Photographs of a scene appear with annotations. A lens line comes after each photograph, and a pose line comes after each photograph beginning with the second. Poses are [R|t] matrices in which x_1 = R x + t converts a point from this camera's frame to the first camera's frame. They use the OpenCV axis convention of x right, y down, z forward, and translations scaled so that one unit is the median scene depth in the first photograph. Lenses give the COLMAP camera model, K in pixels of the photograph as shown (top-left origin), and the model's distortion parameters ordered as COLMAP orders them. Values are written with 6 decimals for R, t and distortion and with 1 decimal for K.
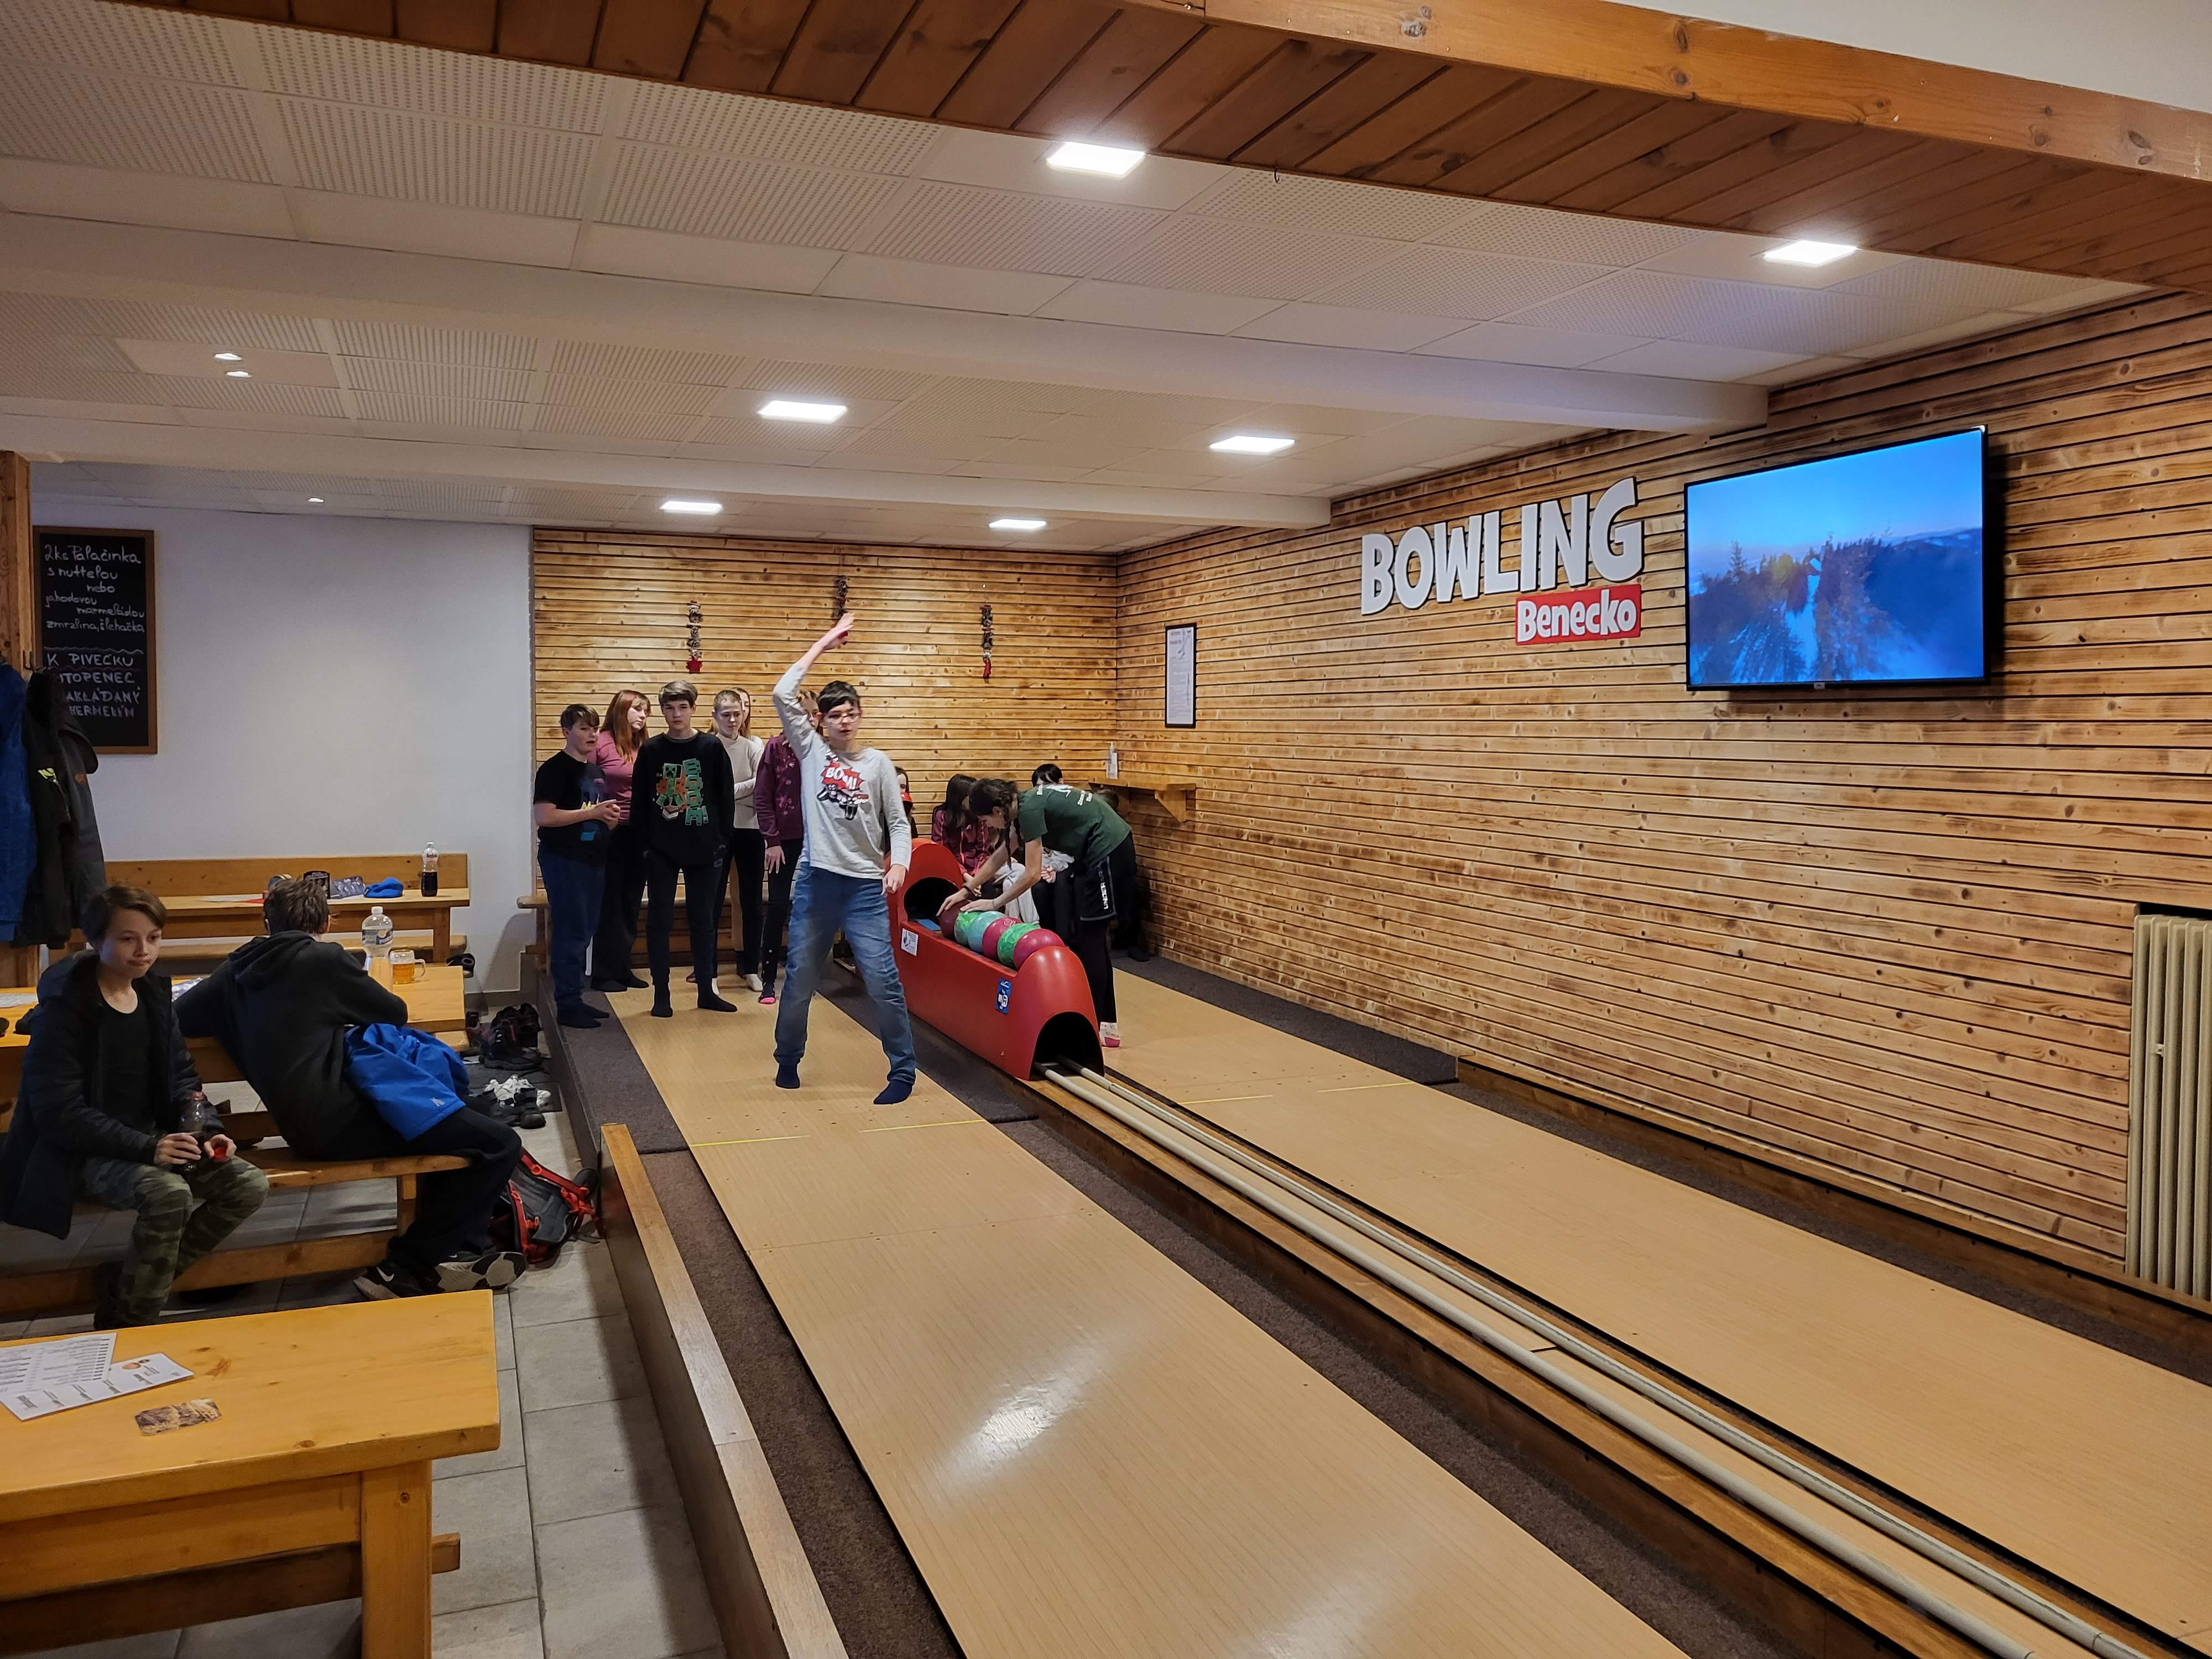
lens RADIAL K [[1660.0, 0, 1129.4], [0, 1660.0, 779.2], [0, 0, 1]] dist [0.051697, -0.045464]
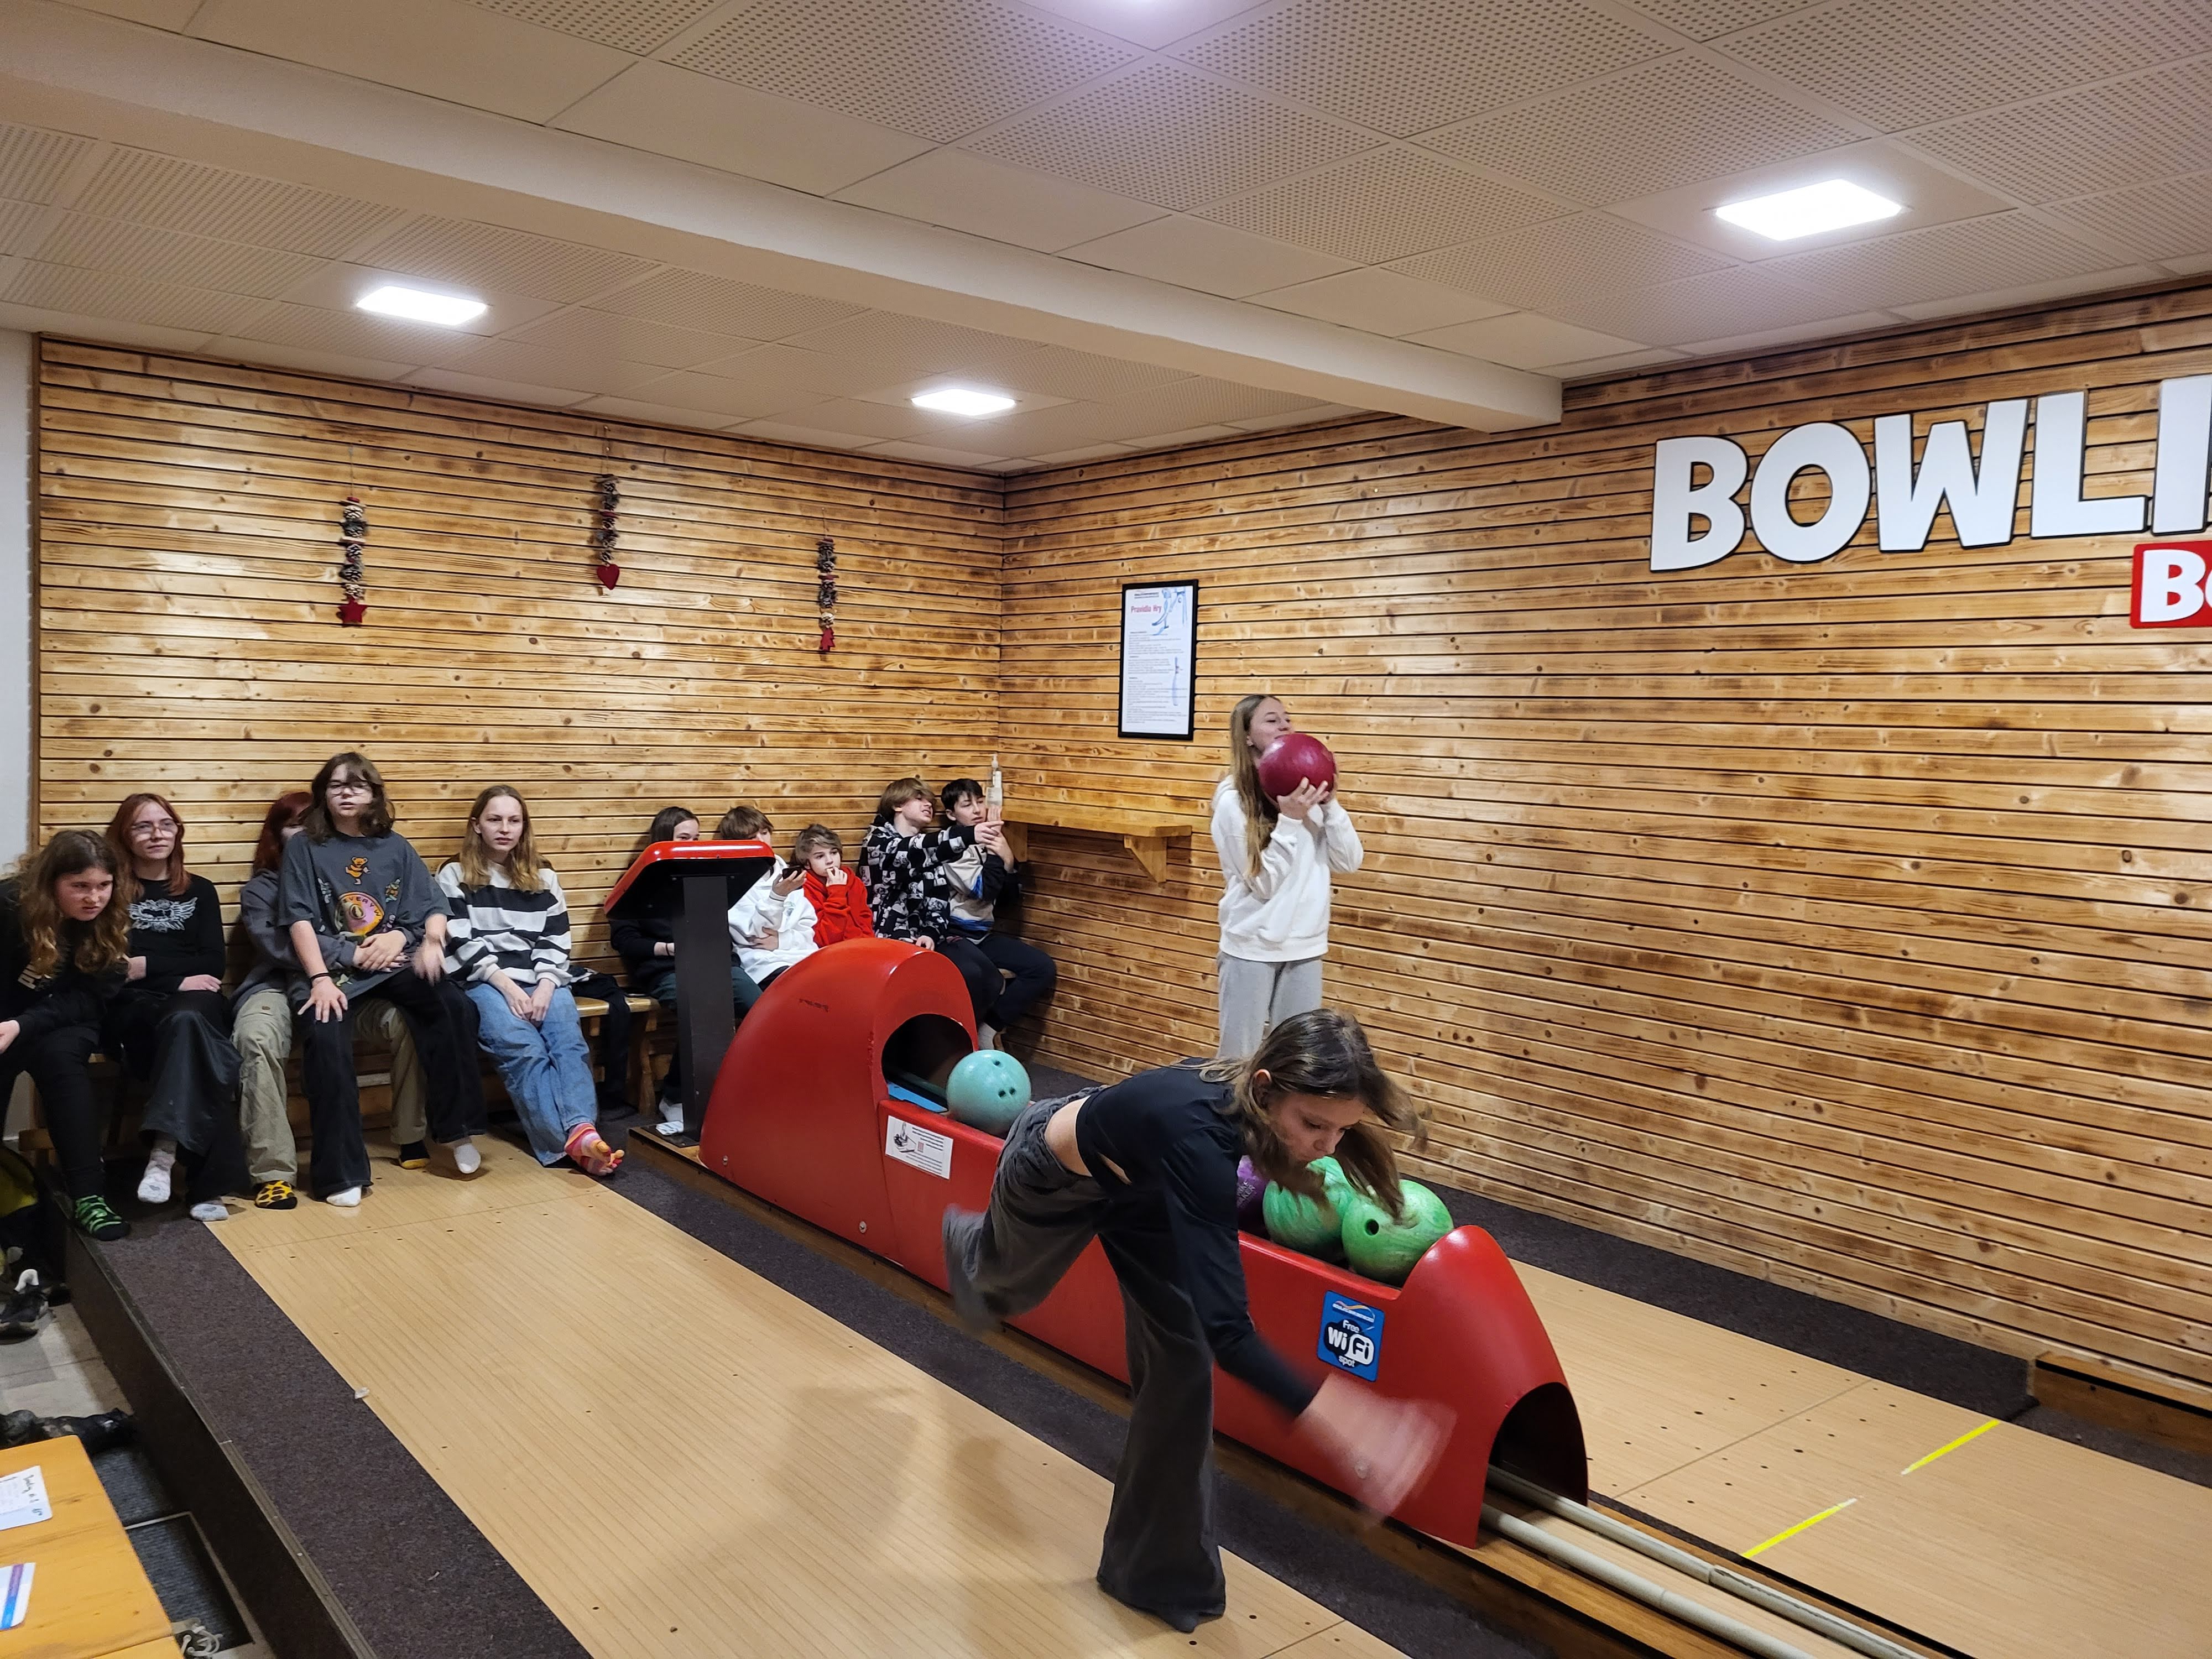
lens RADIAL K [[1659.9, 0, 1082.3], [0, 1659.9, 786.2], [0, 0, 1]] dist [0.056852, -0.050888]
pose [[0.955792, 0.011130, 0.293834, -0.256241], [-0.014594, 0.999847, 0.009601, -0.024649], [-0.293682, -0.013465, 0.955808, 0.511965]]
